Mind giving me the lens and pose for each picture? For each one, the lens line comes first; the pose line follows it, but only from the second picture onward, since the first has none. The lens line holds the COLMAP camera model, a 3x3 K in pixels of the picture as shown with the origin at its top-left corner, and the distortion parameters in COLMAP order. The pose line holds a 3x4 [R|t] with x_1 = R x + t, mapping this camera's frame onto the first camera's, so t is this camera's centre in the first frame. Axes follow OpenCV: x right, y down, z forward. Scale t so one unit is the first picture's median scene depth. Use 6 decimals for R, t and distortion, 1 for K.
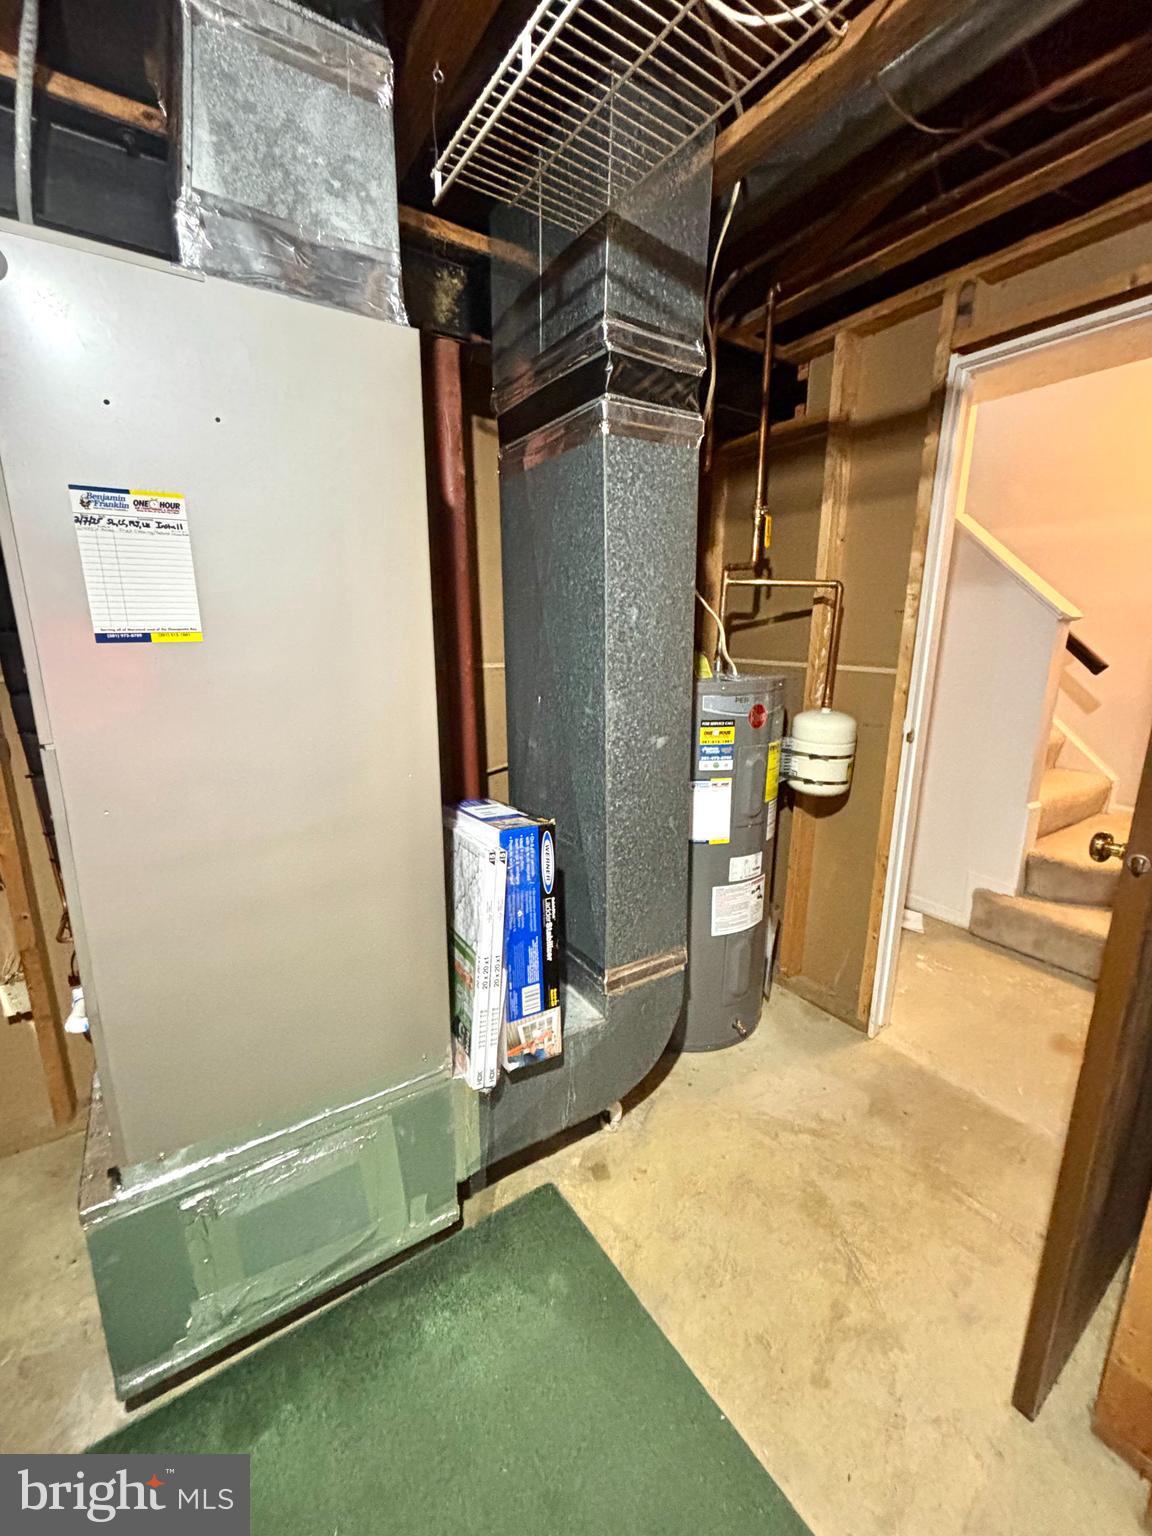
lens RADIAL K [[622.6, 0, 573.7], [0, 622.6, 765.5], [0, 0, 1]] dist [0.008195, -0.002180]
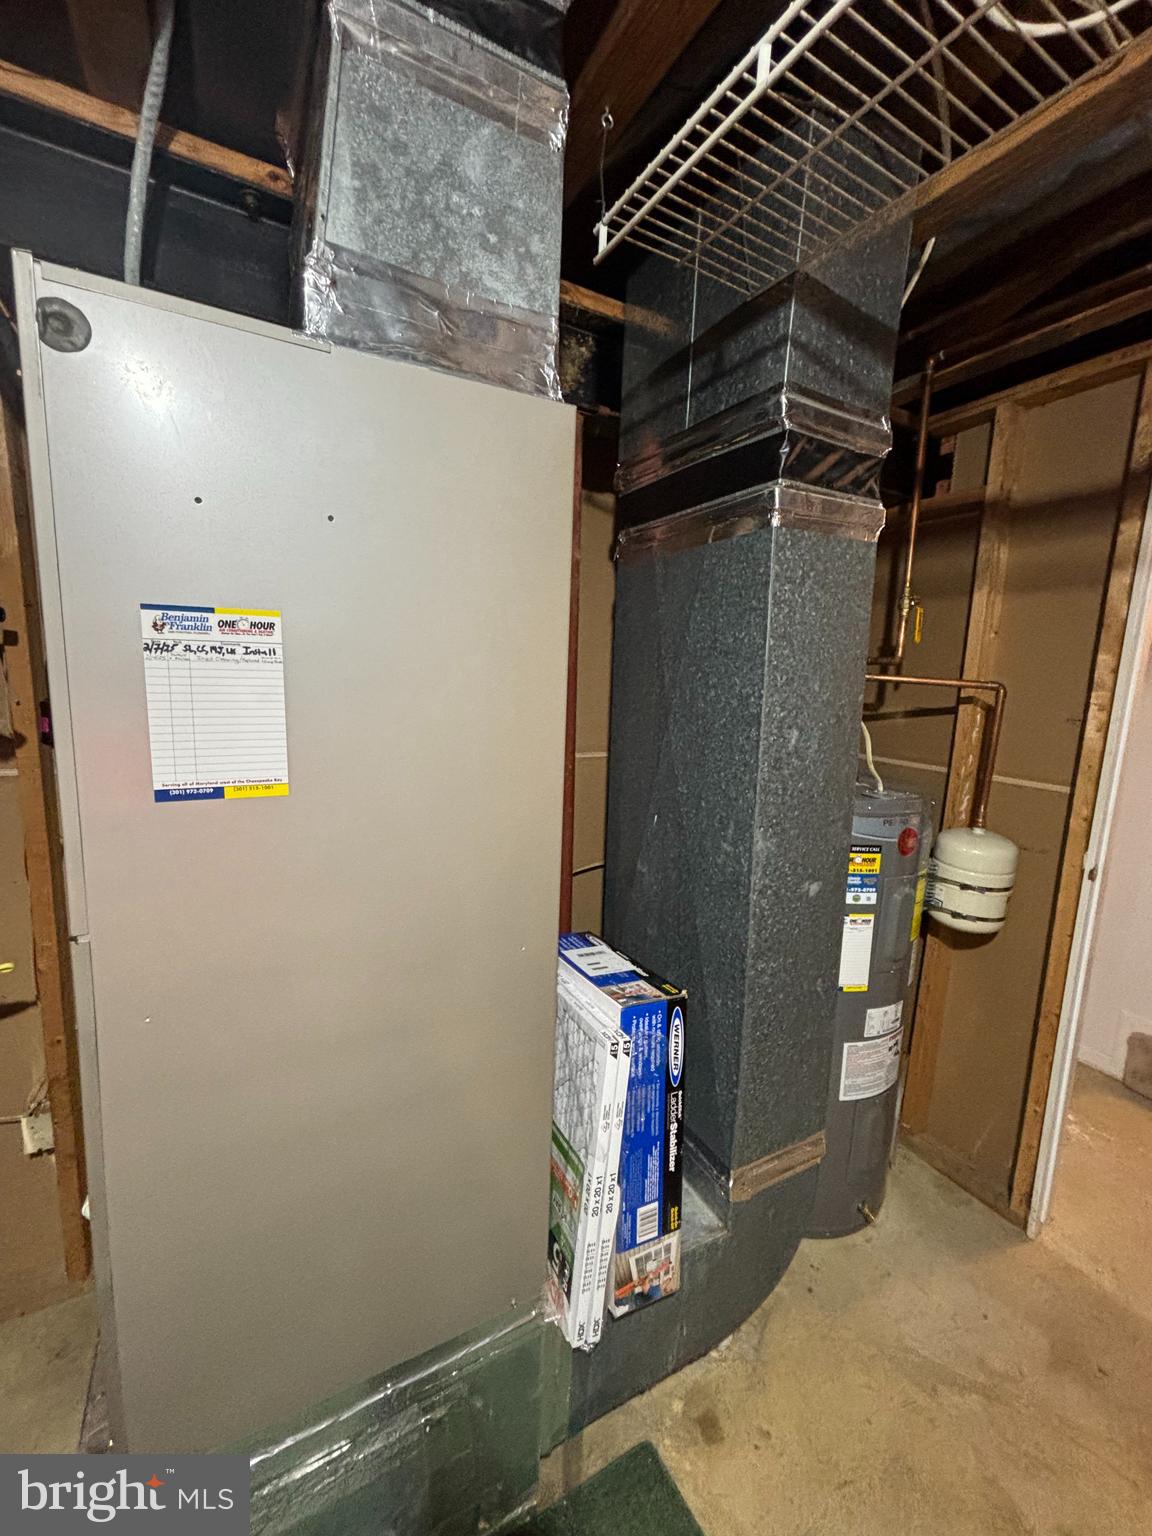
lens RADIAL K [[619.2, 0, 571.9], [0, 619.2, 762.0], [0, 0, 1]] dist [0.001175, 0.000774]
pose [[0.996298, 0.045740, -0.072795, -0.134411], [-0.050773, 0.996333, -0.068869, -0.144435], [0.069378, 0.072310, 0.994966, 0.183985]]
